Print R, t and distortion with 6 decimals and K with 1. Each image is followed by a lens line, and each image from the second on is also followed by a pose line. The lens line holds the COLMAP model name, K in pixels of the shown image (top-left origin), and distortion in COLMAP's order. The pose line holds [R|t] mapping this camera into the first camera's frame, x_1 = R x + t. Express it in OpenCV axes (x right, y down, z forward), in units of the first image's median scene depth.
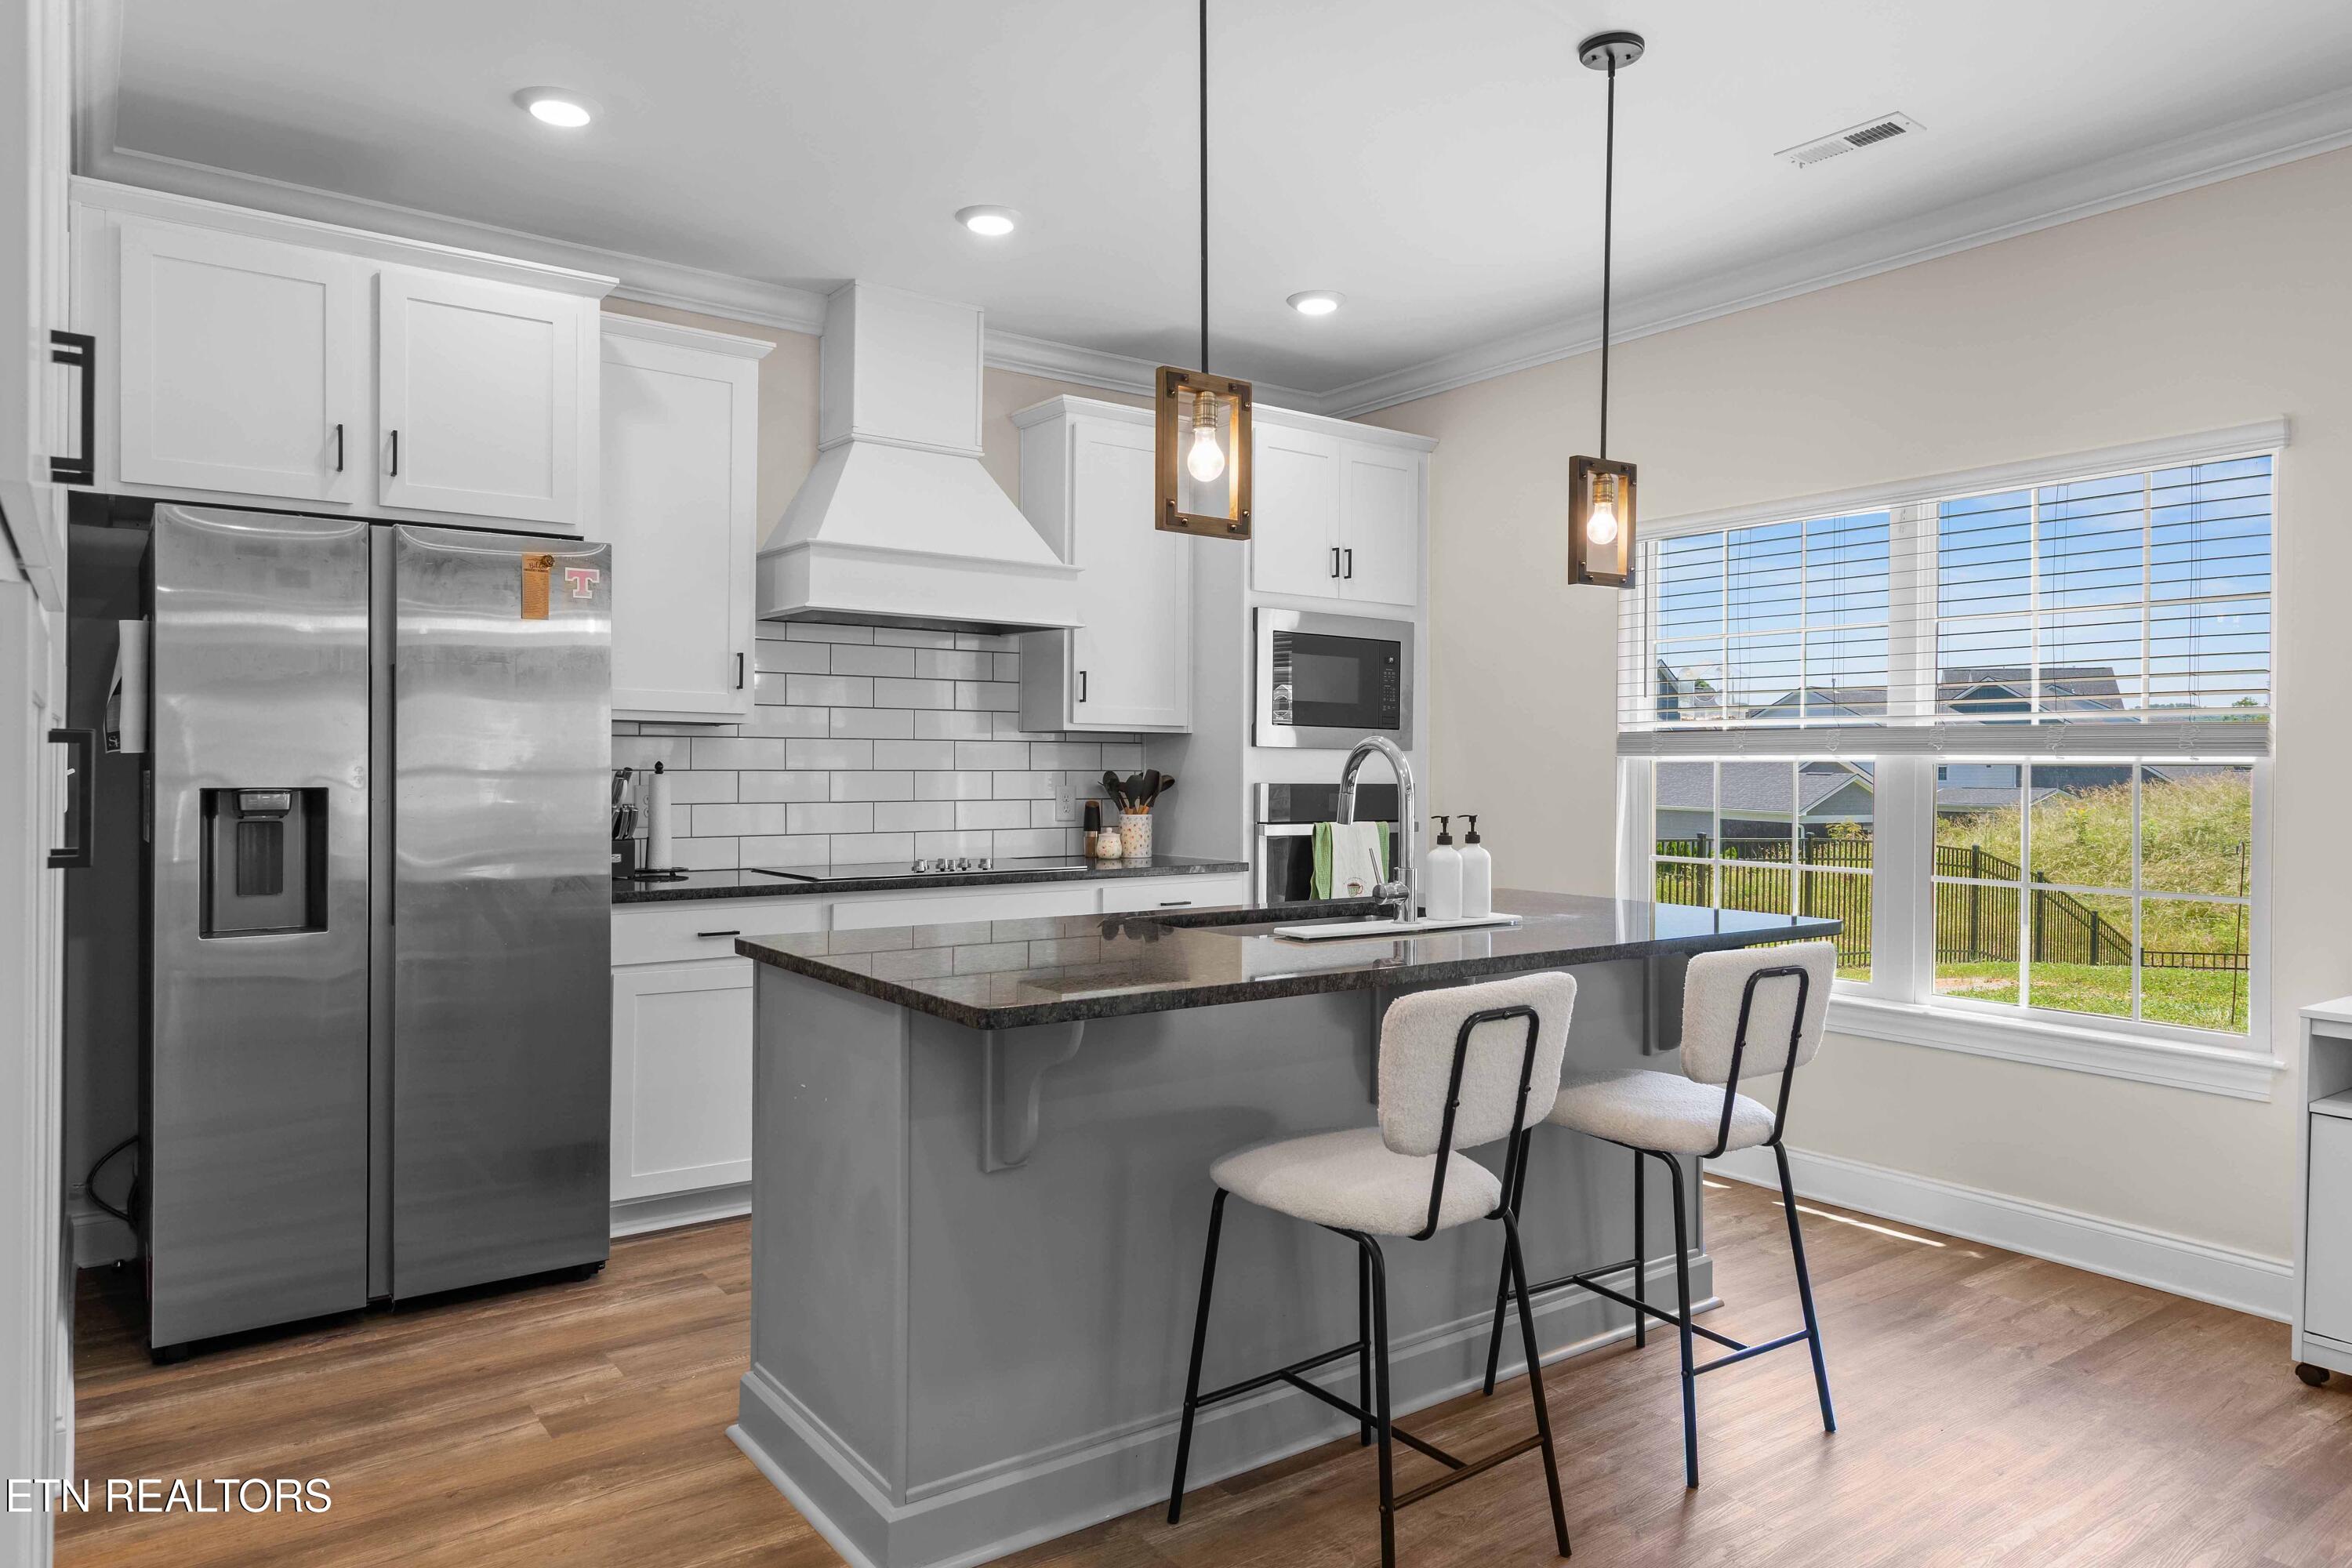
lens RADIAL K [[1458.1, 0, 1084.2], [0, 1458.1, 751.9], [0, 0, 1]] dist [0.025166, 0.000174]
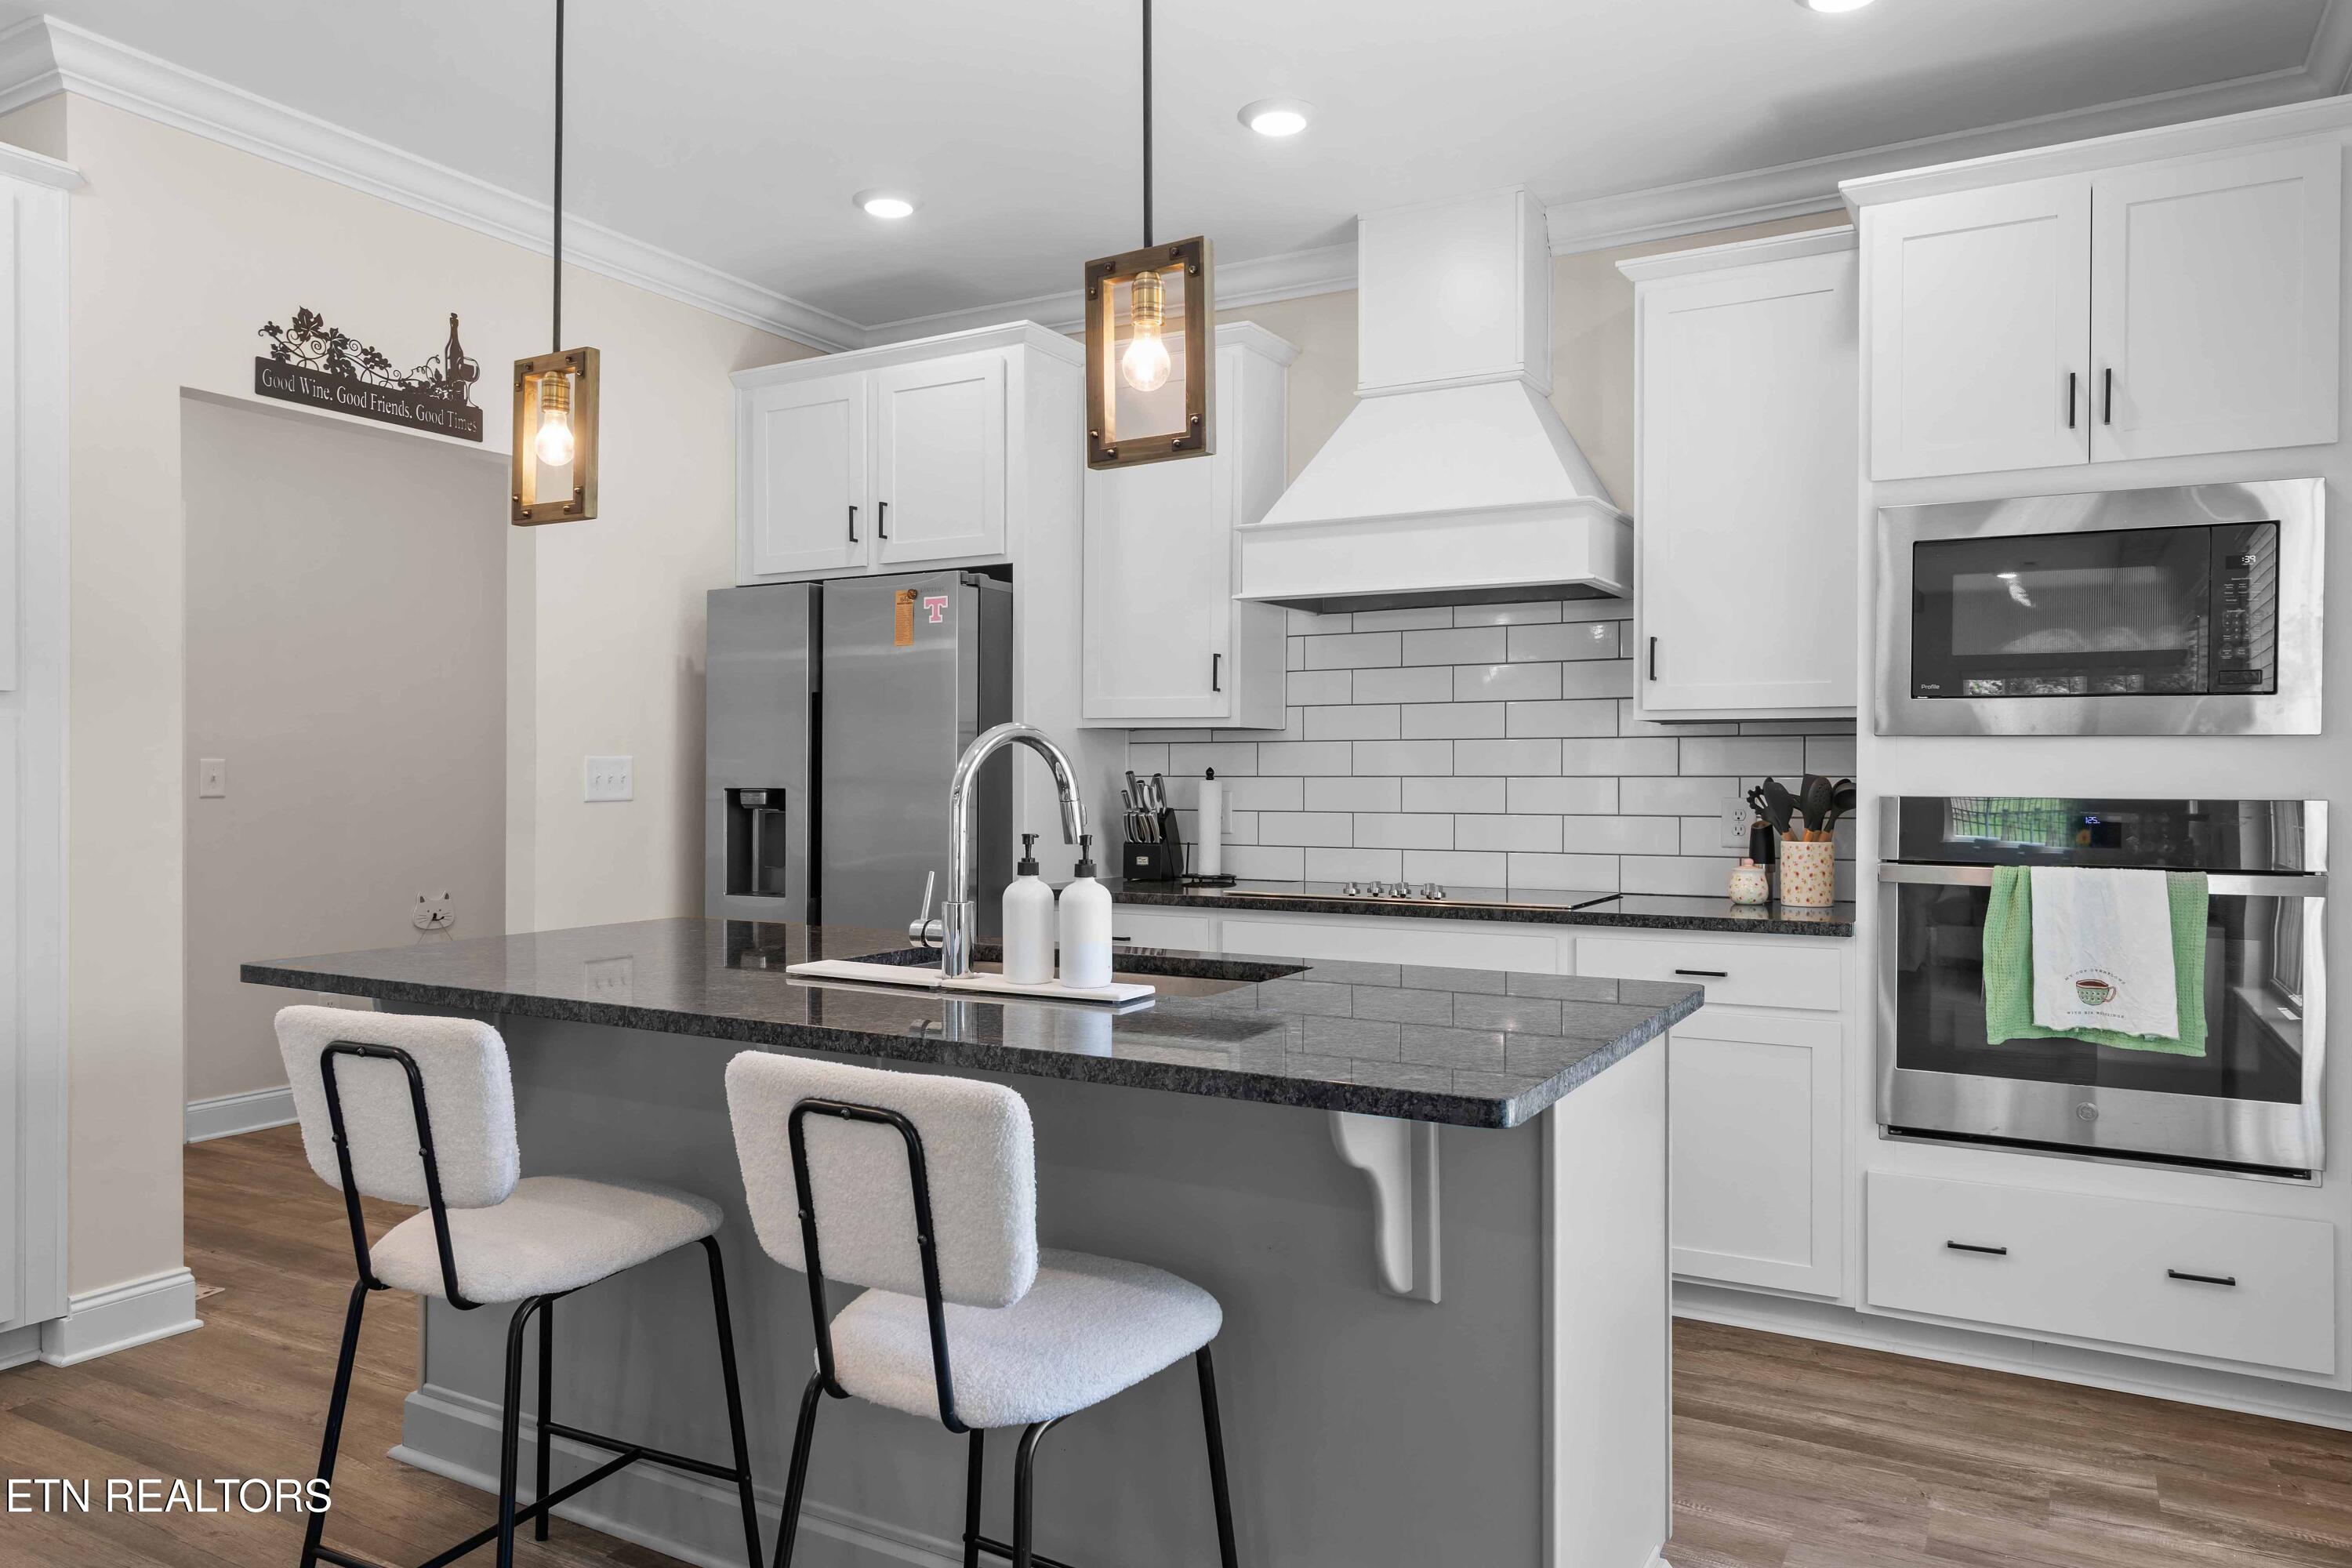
lens RADIAL K [[1520.7, 0, 1175.1], [0, 1520.7, 796.5], [0, 0, 1]] dist [-0.011858, -0.001561]
pose [[0.438182, 0.007566, -0.898854, 0.635531], [0.008169, 0.999890, 0.012399, 0.013279], [0.898849, -0.012776, 0.438072, 0.521569]]
